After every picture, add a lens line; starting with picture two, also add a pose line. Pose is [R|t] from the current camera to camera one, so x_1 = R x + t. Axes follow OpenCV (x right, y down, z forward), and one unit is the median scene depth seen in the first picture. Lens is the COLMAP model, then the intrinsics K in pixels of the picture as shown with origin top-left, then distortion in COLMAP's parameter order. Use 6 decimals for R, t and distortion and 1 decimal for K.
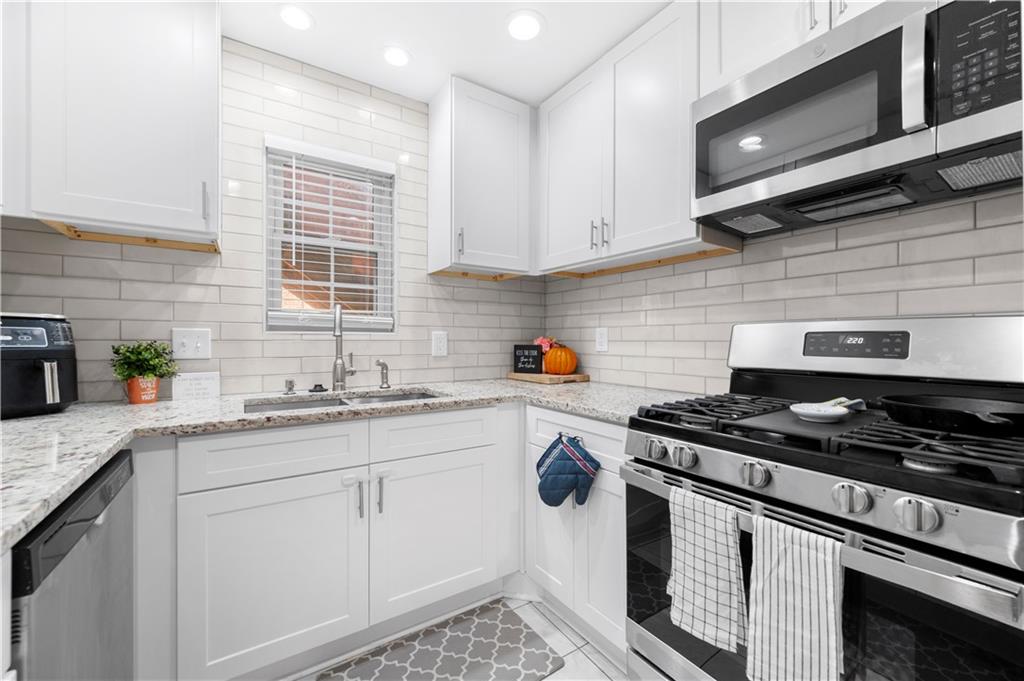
lens RADIAL K [[407.6, 0, 511.4], [0, 407.6, 341.2], [0, 0, 1]] dist [-0.000551, 0.000662]
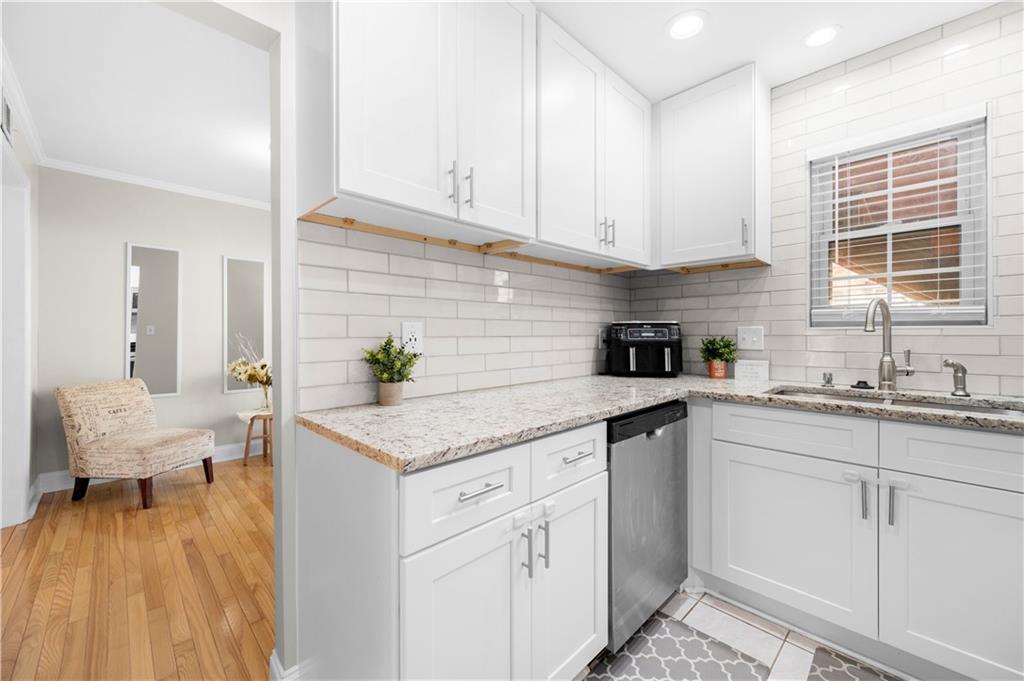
lens RADIAL K [[407.6, 0, 512.3], [0, 407.6, 334.0], [0, 0, 1]] dist [-0.000551, 0.000662]
pose [[0.198926, -0.002906, -0.980010, 0.361613], [-0.000186, 0.999995, -0.003003, -0.003498], [0.980015, 0.000779, 0.198924, -0.013537]]
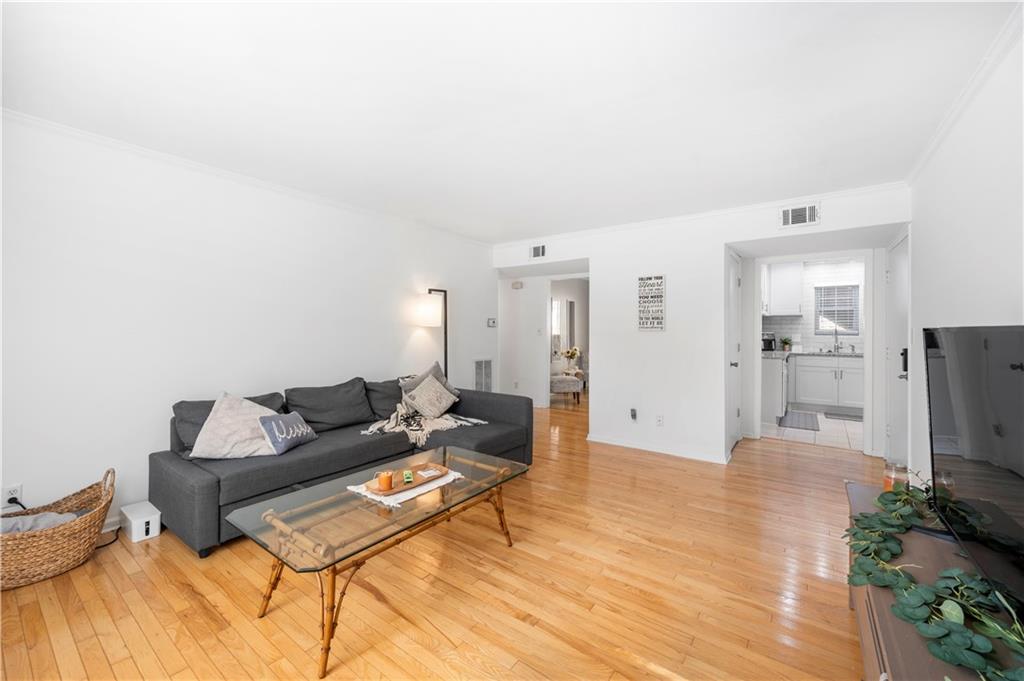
lens RADIAL K [[407.6, 0, 519.8], [0, 407.6, 334.6], [0, 0, 1]] dist [-0.000551, 0.000662]
pose [[0.365963, 0.007788, -0.930597, 2.137757], [-0.006437, 0.999962, 0.005837, -0.040026], [0.930607, 0.003855, 0.366000, -3.268814]]
